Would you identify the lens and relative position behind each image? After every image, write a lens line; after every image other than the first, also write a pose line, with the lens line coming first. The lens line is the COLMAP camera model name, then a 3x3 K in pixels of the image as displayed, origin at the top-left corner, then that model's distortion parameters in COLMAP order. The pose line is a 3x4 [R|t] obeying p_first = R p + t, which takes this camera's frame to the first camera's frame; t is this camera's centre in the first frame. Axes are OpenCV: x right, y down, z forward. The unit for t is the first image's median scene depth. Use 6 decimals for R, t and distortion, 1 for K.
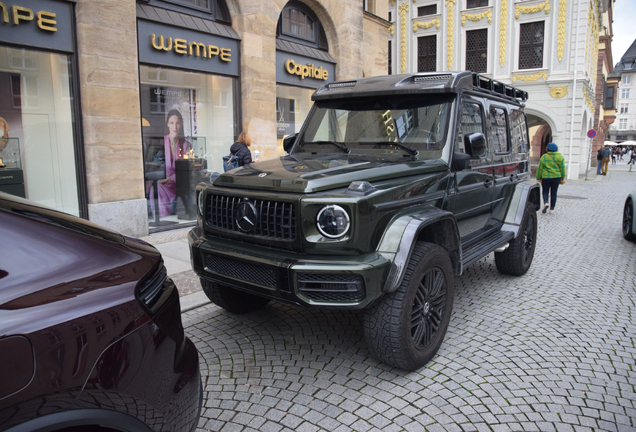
lens RADIAL K [[440.6, 0, 317.0], [0, 440.6, 227.7], [0, 0, 1]] dist [-0.109131, -0.000246]
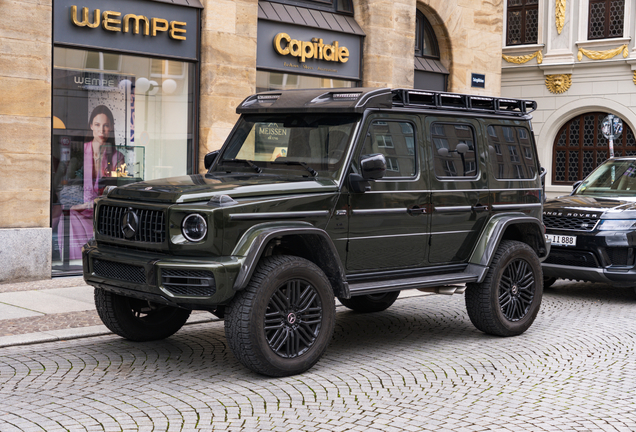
lens RADIAL K [[933.6, 0, 318.0], [0, 933.6, 216.0], [0, 0, 1]] dist [-0.002022, -0.028126]
pose [[0.993256, 0.035707, -0.110309, 0.205213], [-0.049737, 0.990632, -0.127176, 0.082708], [0.104735, 0.131804, 0.985727, -0.460749]]
